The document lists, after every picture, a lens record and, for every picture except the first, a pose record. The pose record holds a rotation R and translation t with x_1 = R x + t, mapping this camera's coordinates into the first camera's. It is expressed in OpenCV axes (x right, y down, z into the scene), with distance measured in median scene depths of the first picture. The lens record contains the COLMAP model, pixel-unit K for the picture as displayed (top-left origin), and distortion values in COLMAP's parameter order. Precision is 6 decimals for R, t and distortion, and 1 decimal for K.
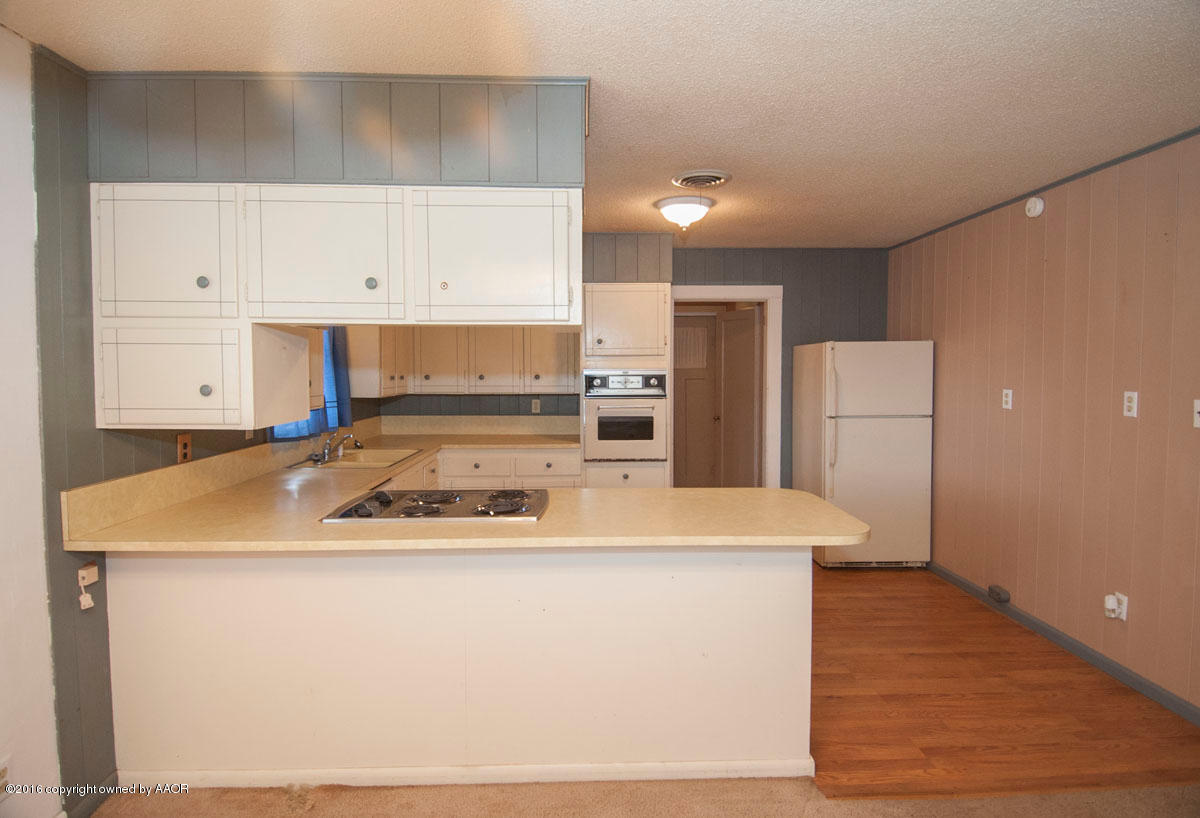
lens RADIAL K [[655.7, 0, 601.6], [0, 655.7, 394.8], [0, 0, 1]] dist [0.083496, -0.087881]
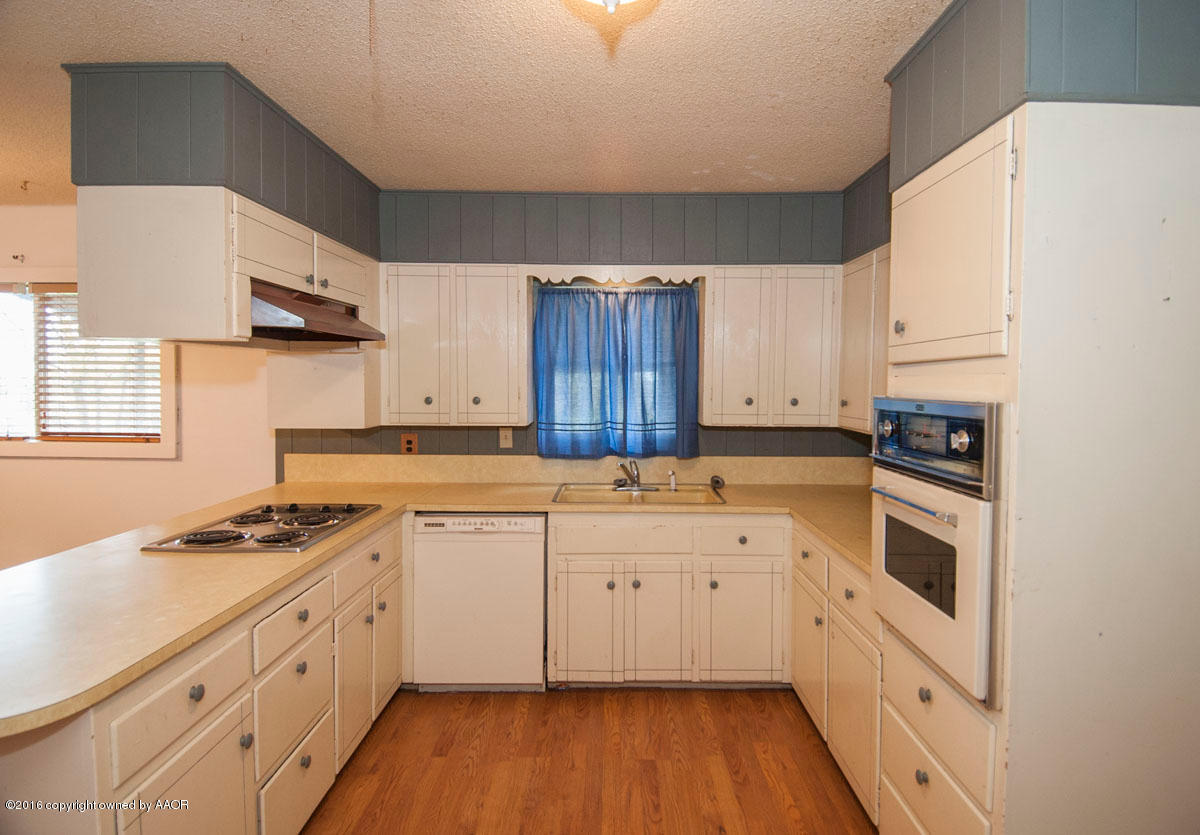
lens RADIAL K [[670.0, 0, 606.1], [0, 670.0, 408.3], [0, 0, 1]] dist [0.030737, -0.001892]
pose [[-0.045704, 0.042138, -0.998066, 0.418300], [-0.047636, 0.997881, 0.044311, -0.042057], [0.997819, 0.049569, -0.043599, 0.849272]]
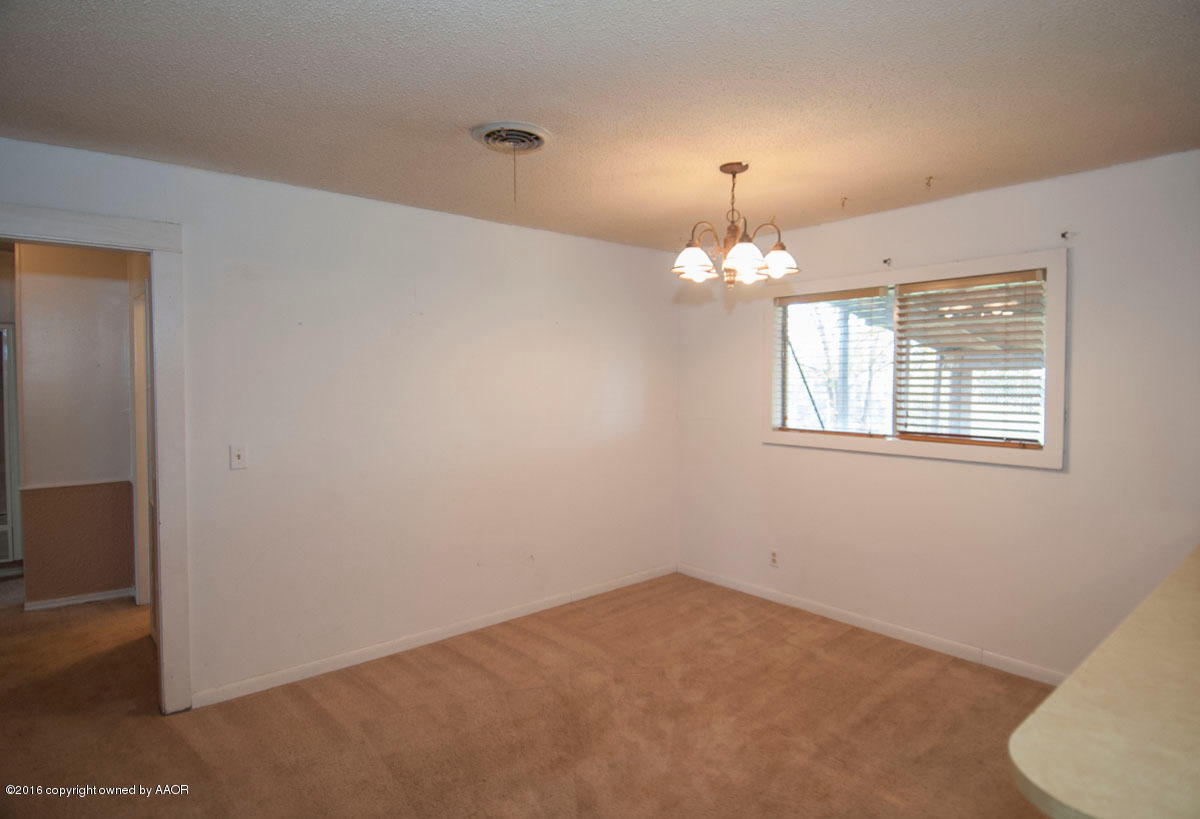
lens RADIAL K [[655.7, 0, 601.6], [0, 655.7, 395.3], [0, 0, 1]] dist [0.083496, -0.087881]
pose [[-0.772048, 0.021263, -0.635209, 0.425603], [-0.020321, 0.998103, 0.058108, -0.027774], [0.635240, 0.057771, -0.770151, 0.532881]]
